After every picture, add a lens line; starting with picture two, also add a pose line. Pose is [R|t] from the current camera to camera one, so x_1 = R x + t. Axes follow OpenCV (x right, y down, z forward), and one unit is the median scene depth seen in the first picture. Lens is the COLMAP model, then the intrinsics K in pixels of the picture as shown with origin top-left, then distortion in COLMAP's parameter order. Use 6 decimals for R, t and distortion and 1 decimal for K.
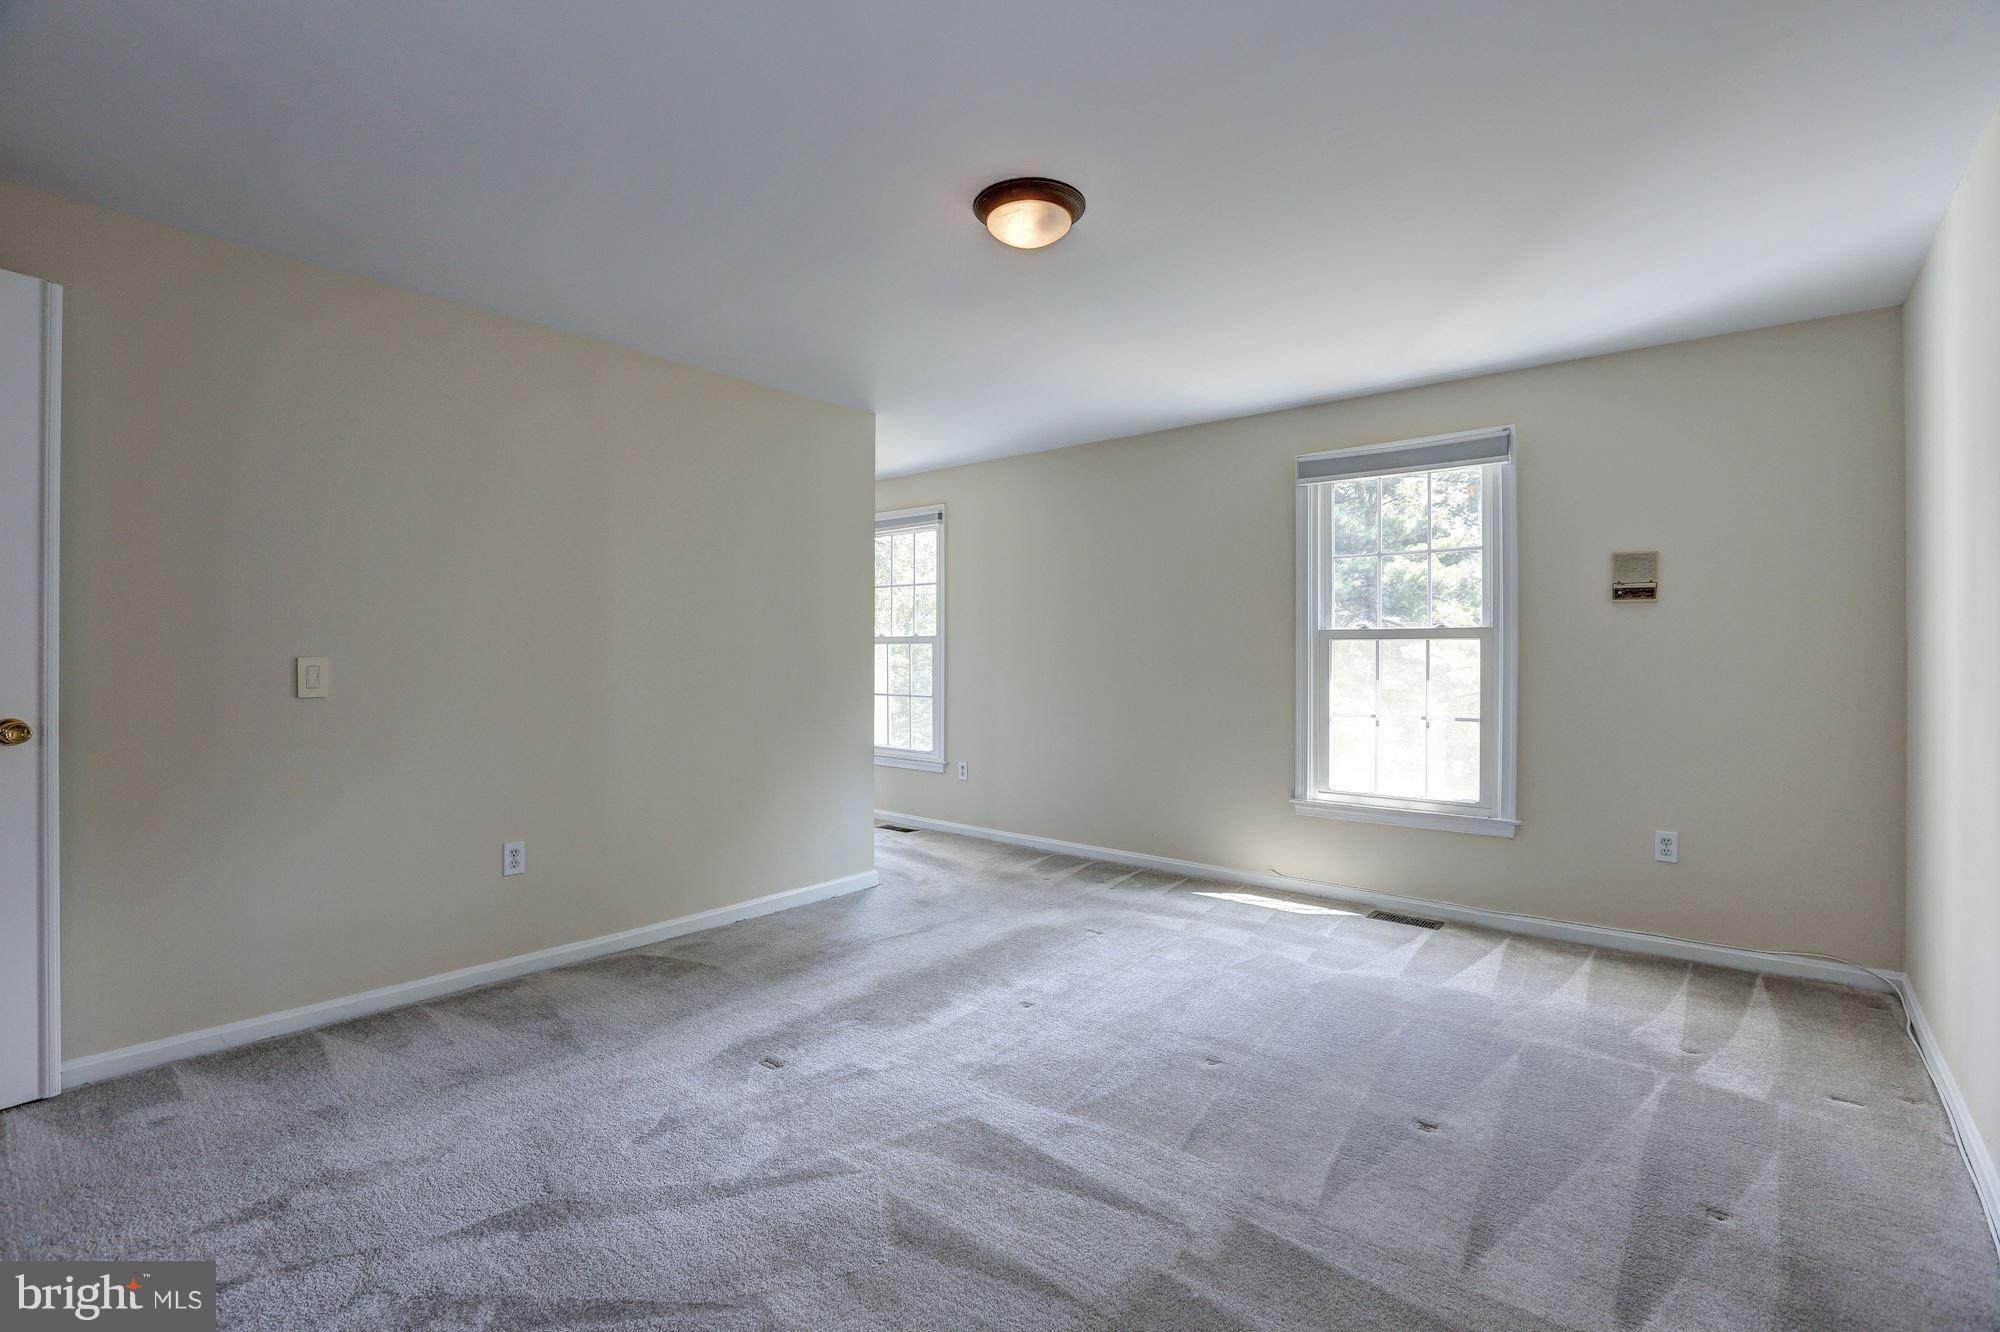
lens RADIAL K [[933.3, 0, 1000.3], [0, 933.3, 659.0], [0, 0, 1]] dist [-0.001935, 0.013119]
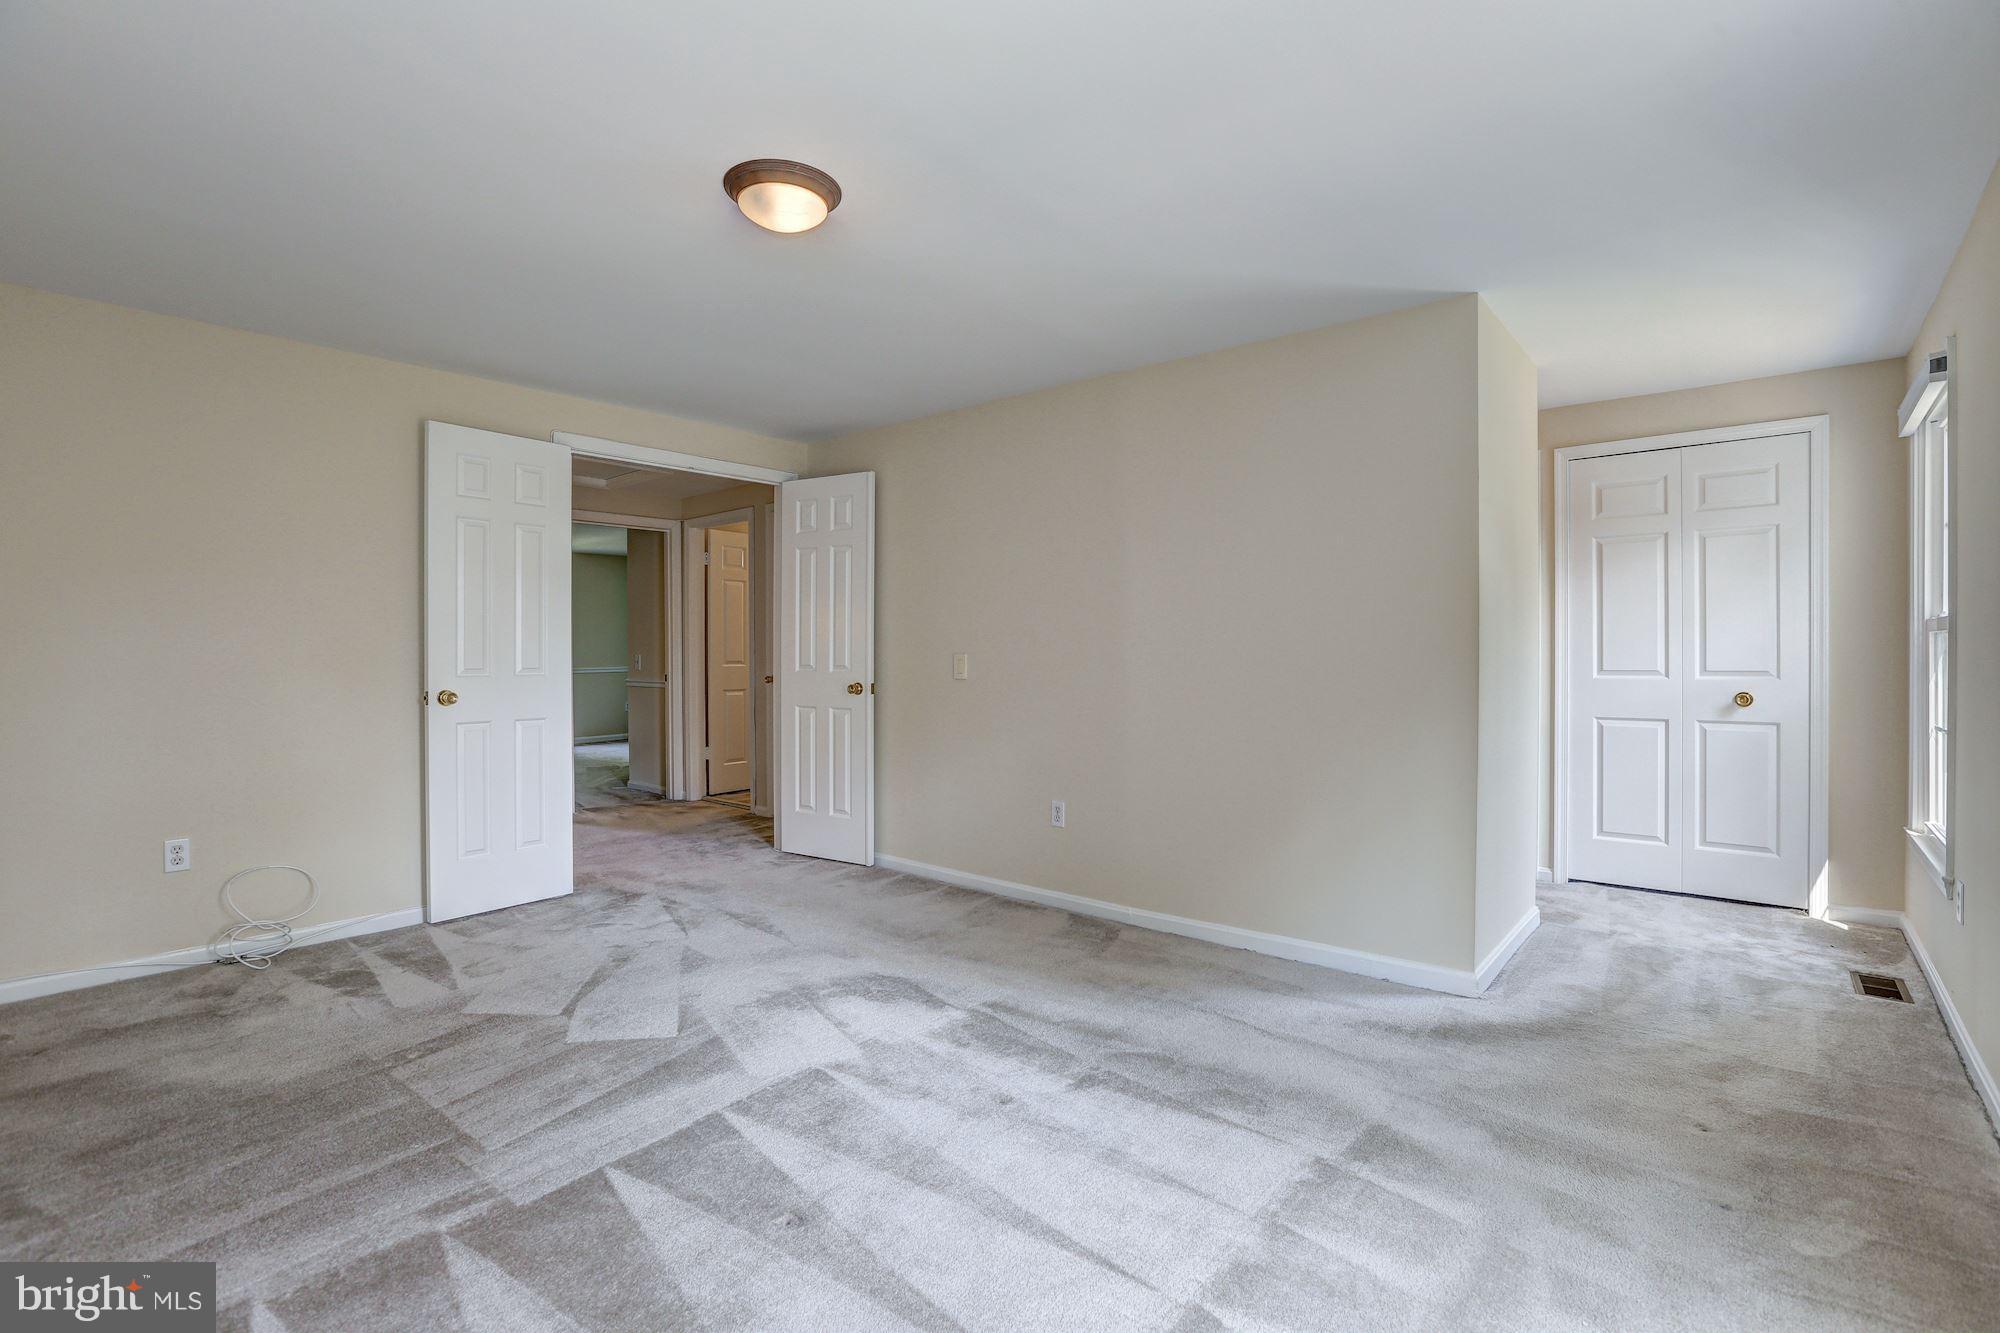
lens RADIAL K [[933.3, 0, 1000.3], [0, 933.3, 659.5], [0, 0, 1]] dist [-0.001935, 0.013119]
pose [[-0.005402, -0.004931, -0.999973, 0.745004], [-0.006970, 0.999964, -0.004894, 0.012526], [0.999961, 0.006944, -0.005436, 0.935398]]
